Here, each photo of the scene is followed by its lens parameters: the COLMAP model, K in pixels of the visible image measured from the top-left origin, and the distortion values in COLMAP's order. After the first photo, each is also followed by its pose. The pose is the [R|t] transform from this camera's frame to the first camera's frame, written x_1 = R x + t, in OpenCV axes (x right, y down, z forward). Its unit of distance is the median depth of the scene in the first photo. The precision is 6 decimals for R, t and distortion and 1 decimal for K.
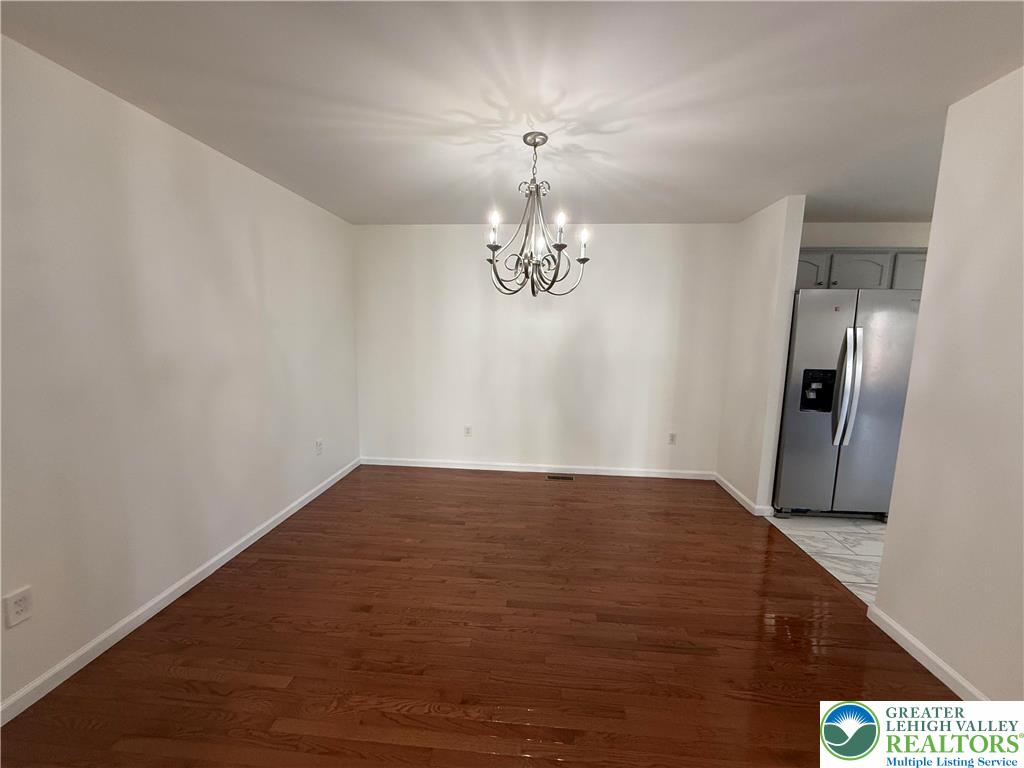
lens RADIAL K [[407.9, 0, 512.5], [0, 407.9, 384.4], [0, 0, 1]] dist [-0.000271, 0.000540]
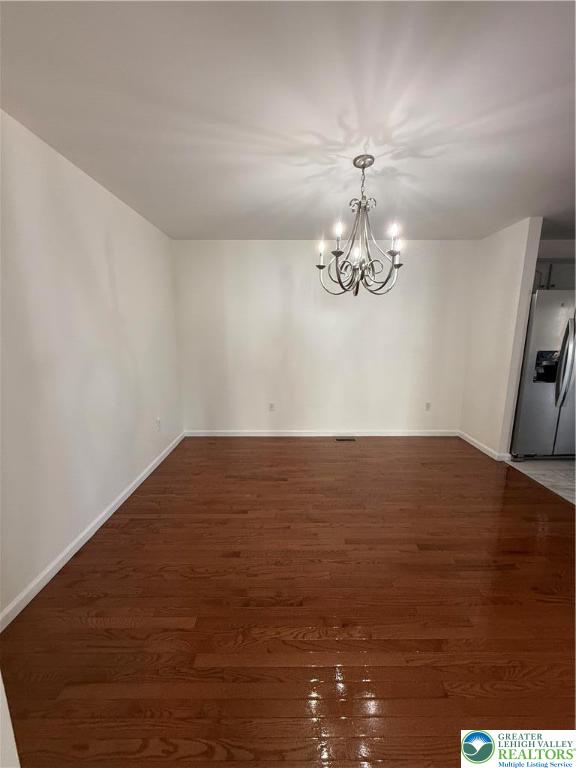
lens RADIAL K [[305.9, 0, 287.7], [0, 305.9, 385.6], [0, 0, 1]] dist [-0.000271, 0.000540]
pose [[0.996161, -0.033529, 0.080869, -0.229782], [0.029312, 0.998176, 0.052776, -0.001642], [-0.082491, -0.050203, 0.995327, 0.084605]]
